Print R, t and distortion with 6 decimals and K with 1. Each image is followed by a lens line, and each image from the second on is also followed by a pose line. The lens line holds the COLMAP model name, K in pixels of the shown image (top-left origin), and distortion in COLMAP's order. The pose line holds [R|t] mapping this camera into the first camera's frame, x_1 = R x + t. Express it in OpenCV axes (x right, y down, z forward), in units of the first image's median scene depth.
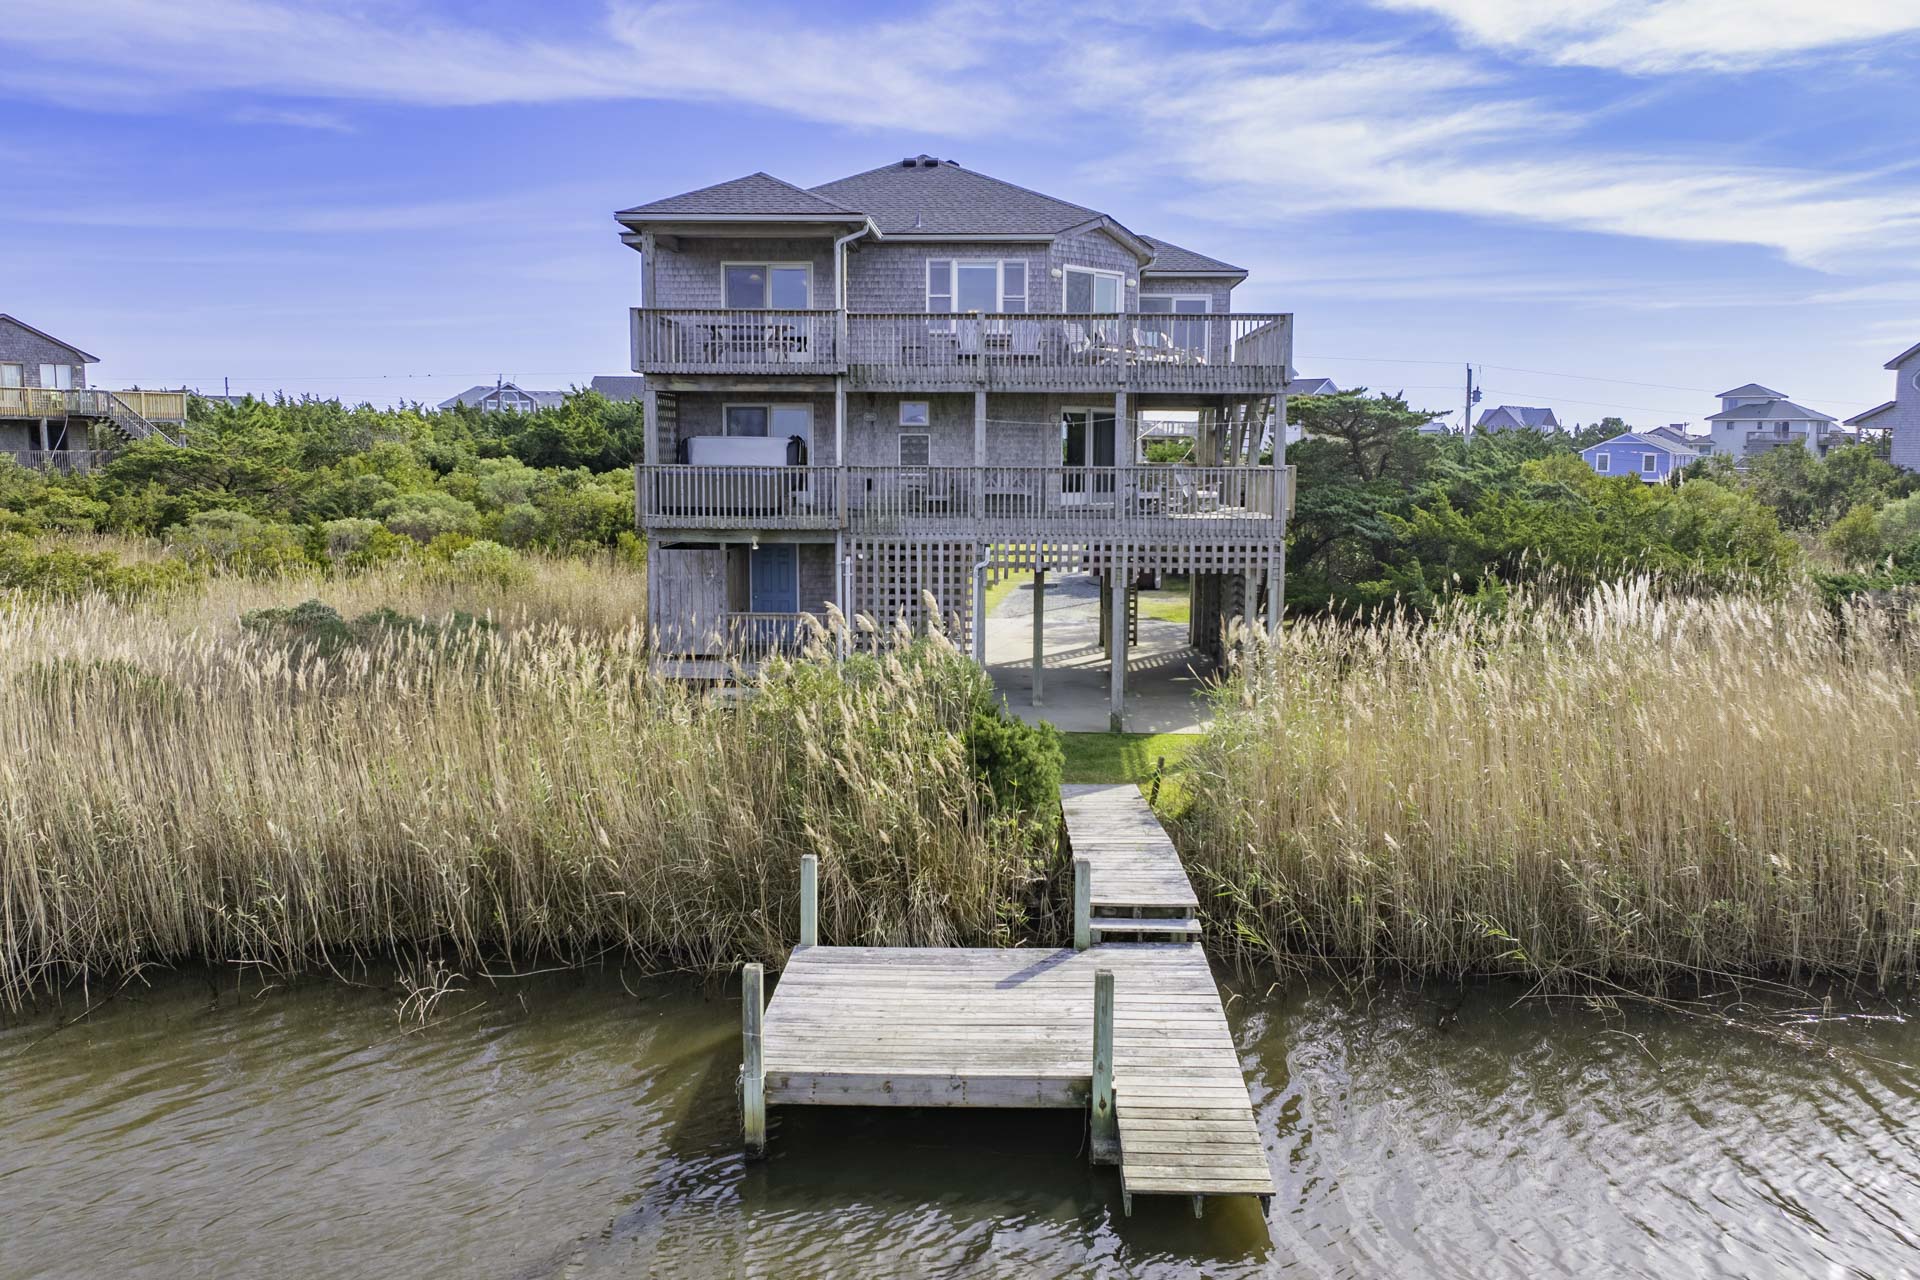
lens RADIAL K [[1445.3, 0, 992.2], [0, 1445.3, 636.6], [0, 0, 1]] dist [-0.030979, -0.002008]
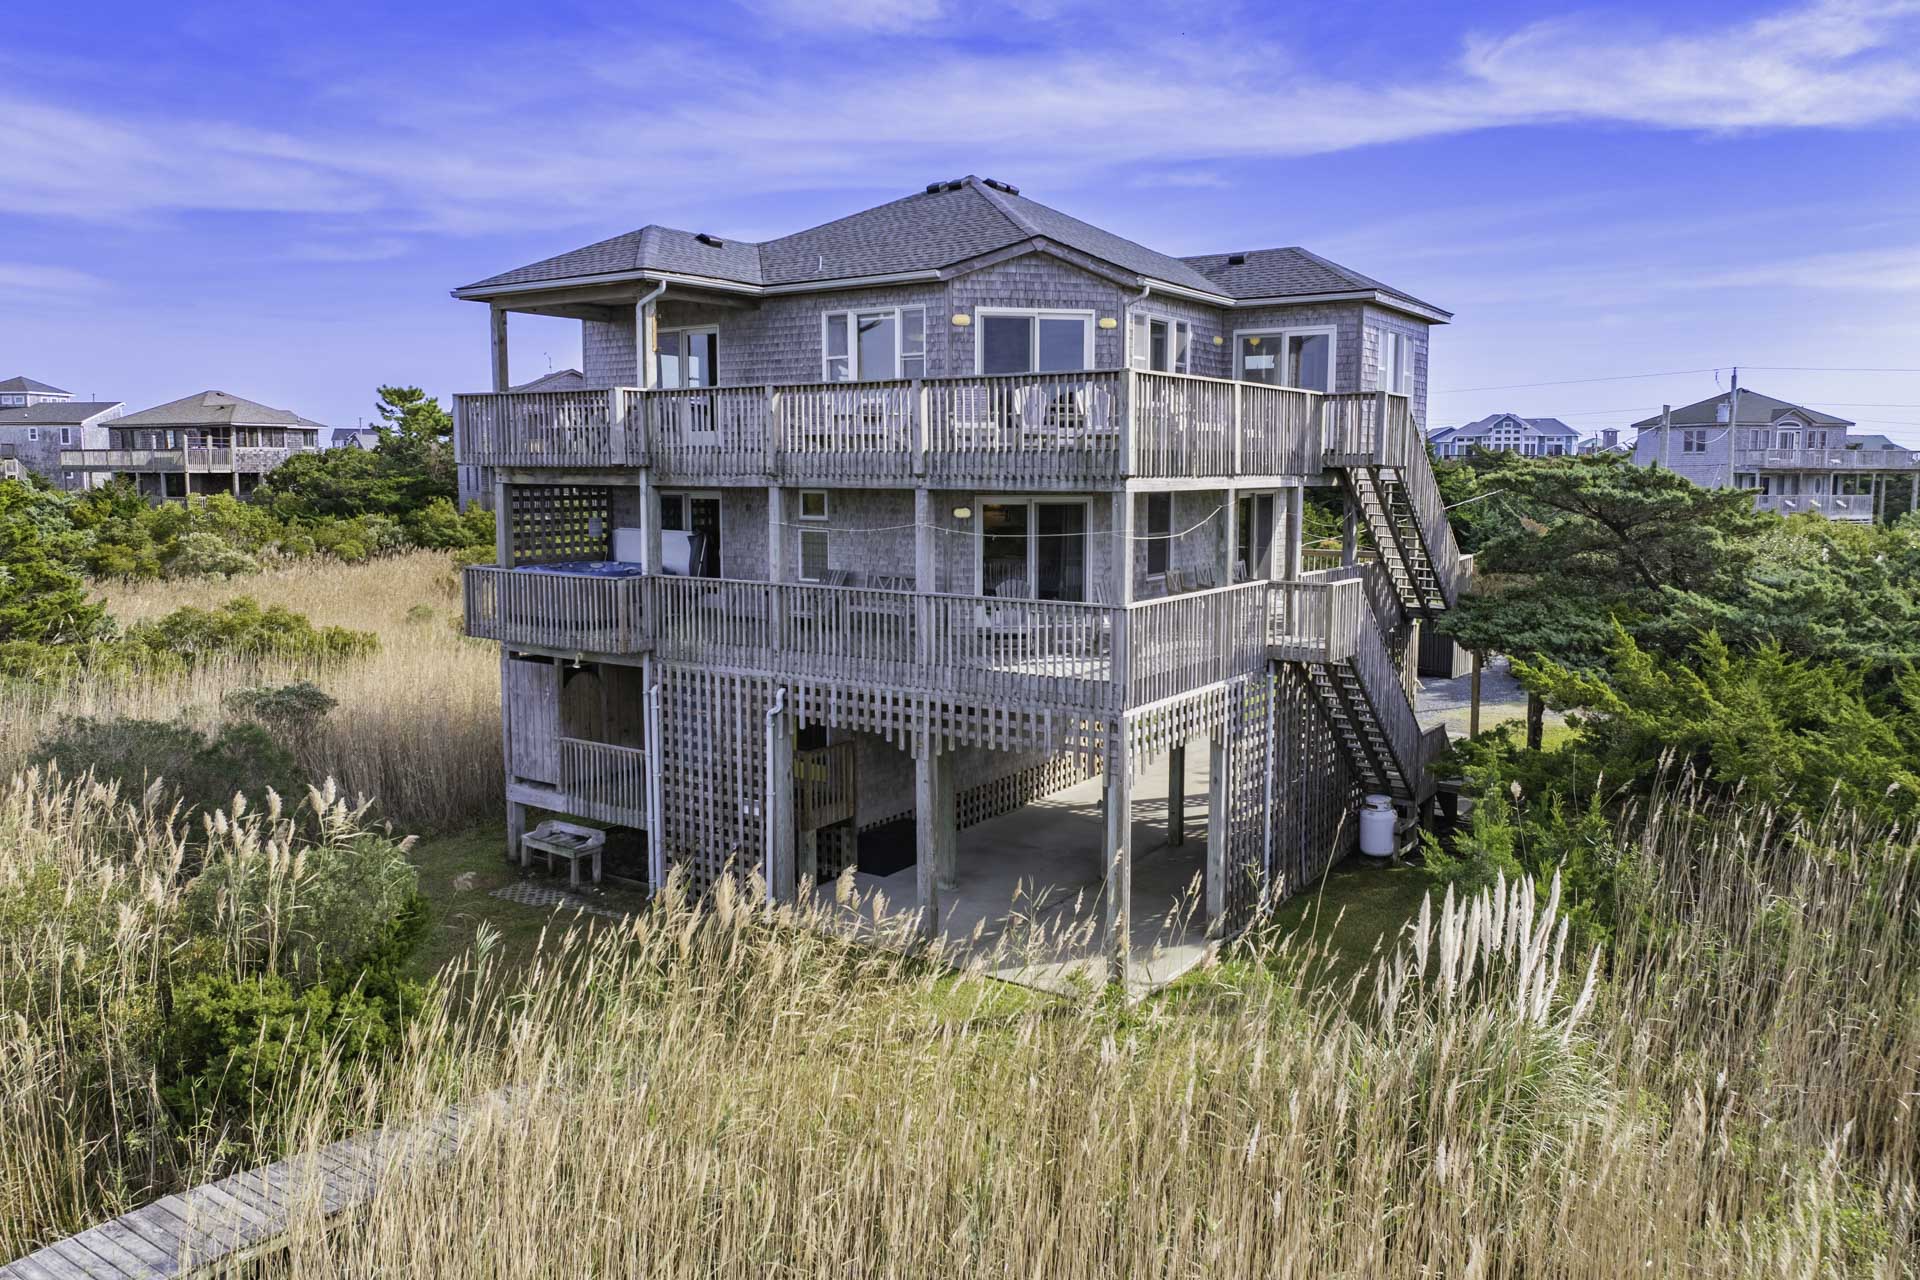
lens RADIAL K [[1384.9, 0, 984.4], [0, 1384.9, 617.0], [0, 0, 1]] dist [-0.029490, -0.004691]
pose [[0.843866, 0.055014, -0.533726, 0.476626], [-0.064124, 0.997941, 0.001477, -0.107283], [0.532708, 0.032979, 0.845656, 0.434236]]
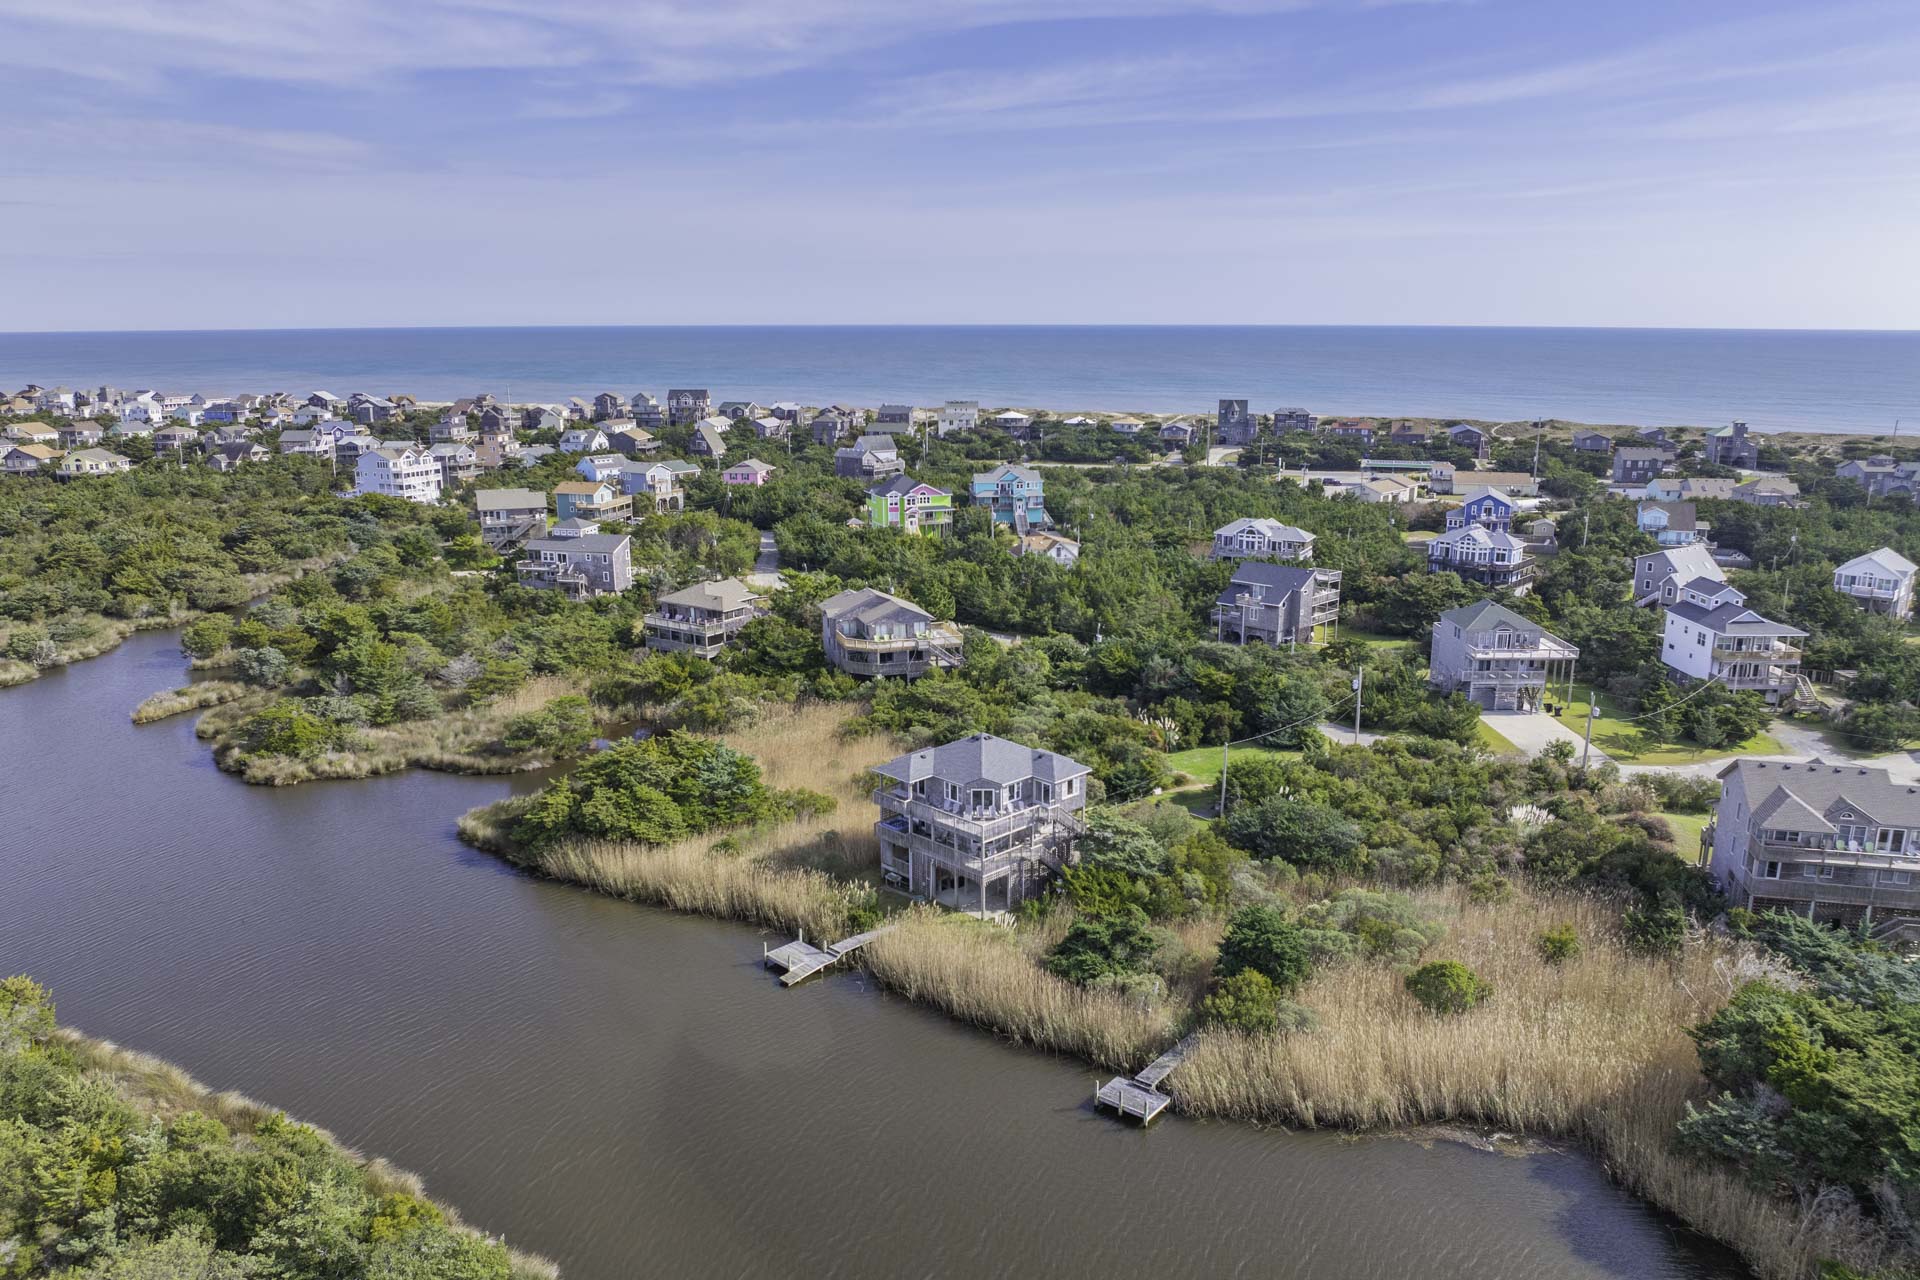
lens RADIAL K [[1421.0, 0, 983.9], [0, 1421.0, 661.6], [0, 0, 1]] dist [-0.027612, -0.008367]
pose [[0.727408, 0.167182, -0.665528, 2.793606], [-0.082421, 0.984132, 0.157132, -1.305134], [0.681238, -0.059445, 0.729645, -1.919717]]
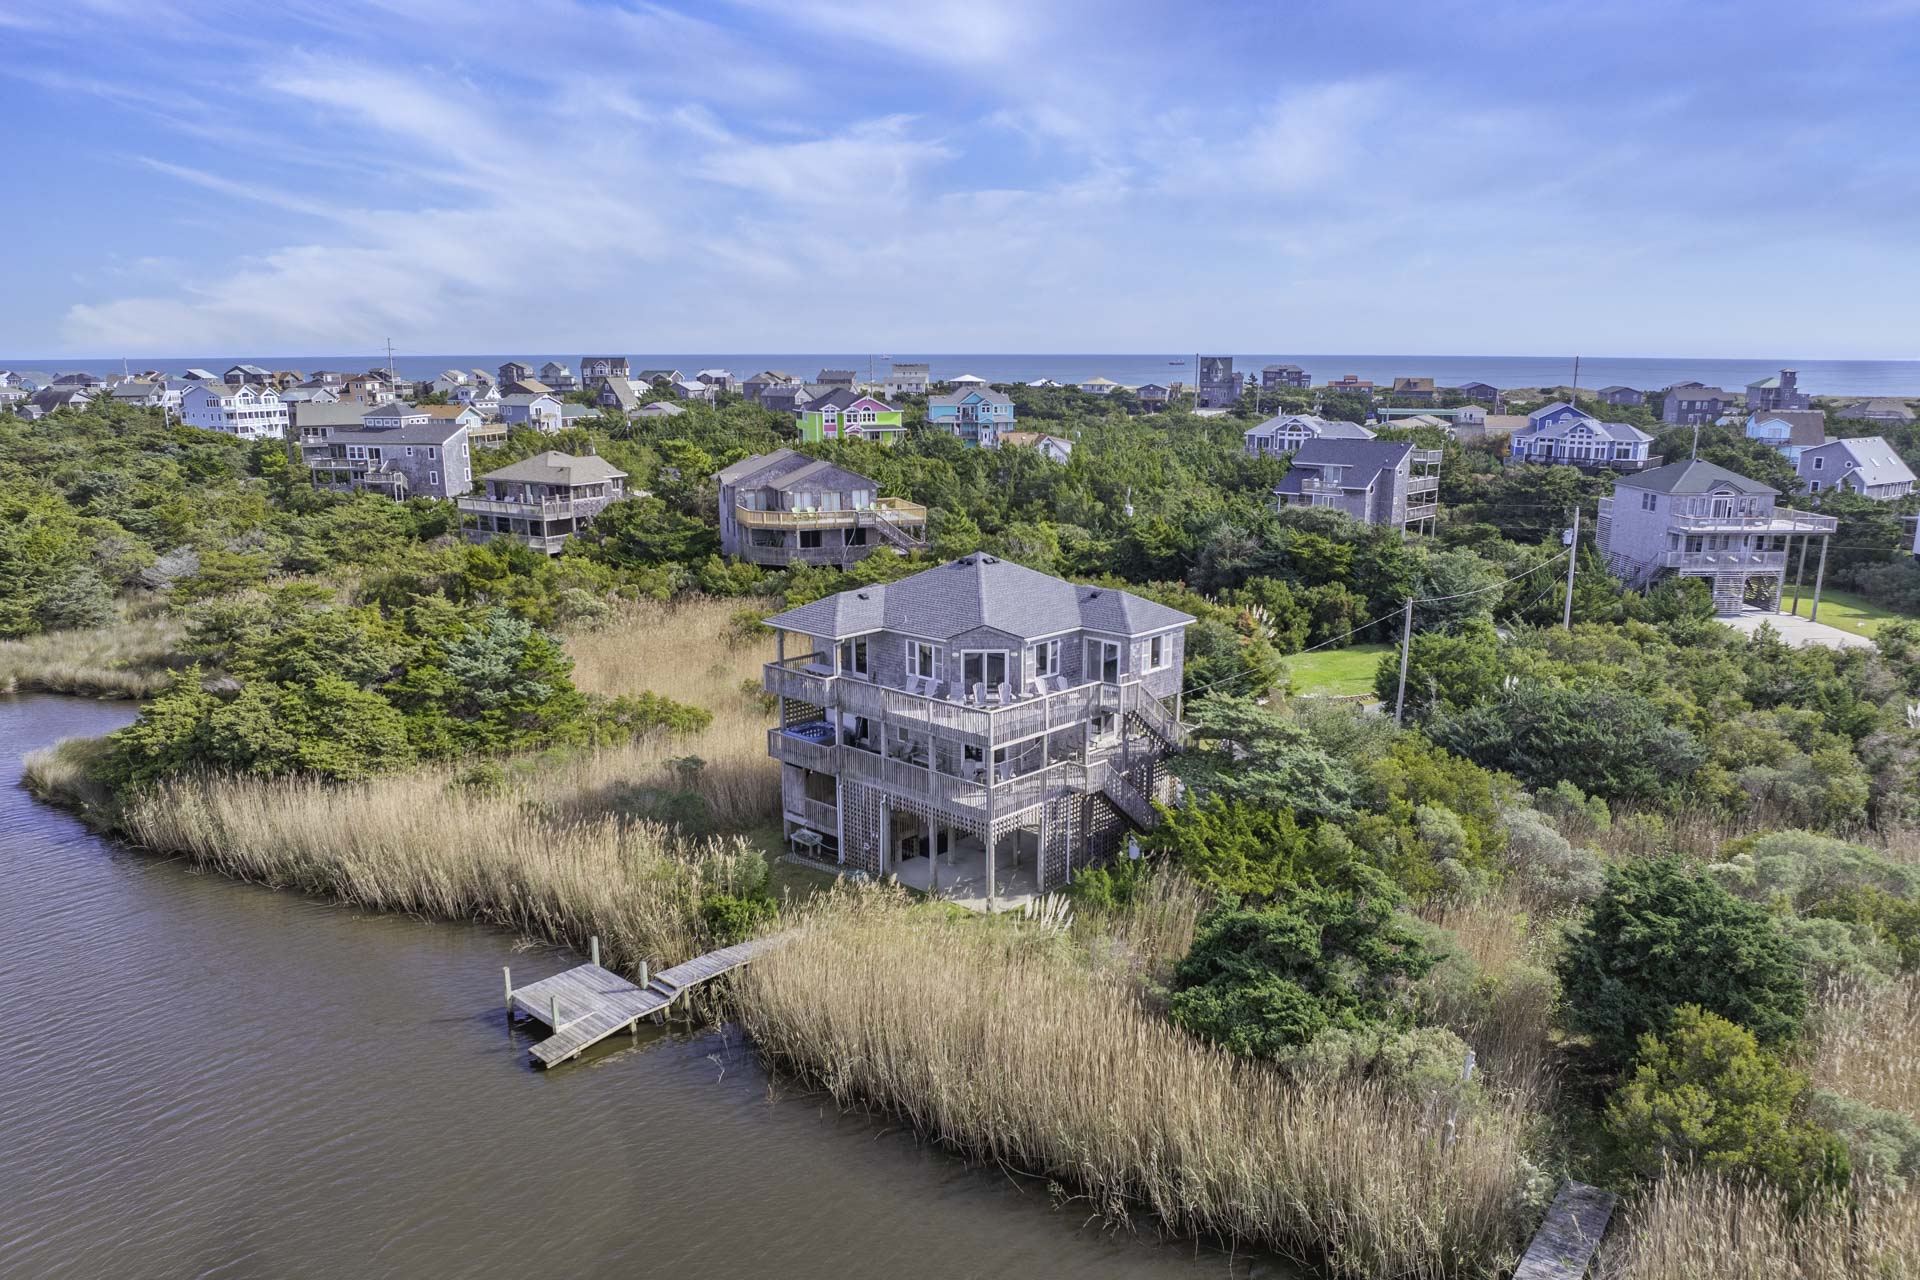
lens RADIAL K [[1379.2, 0, 981.0], [0, 1379.2, 714.9], [0, 0, 1]] dist [-0.041515, -0.006018]
pose [[0.752523, 0.167335, -0.636952, 1.348835], [-0.078386, 0.983064, 0.165653, -0.514803], [0.653884, -0.074730, 0.752895, -0.401169]]
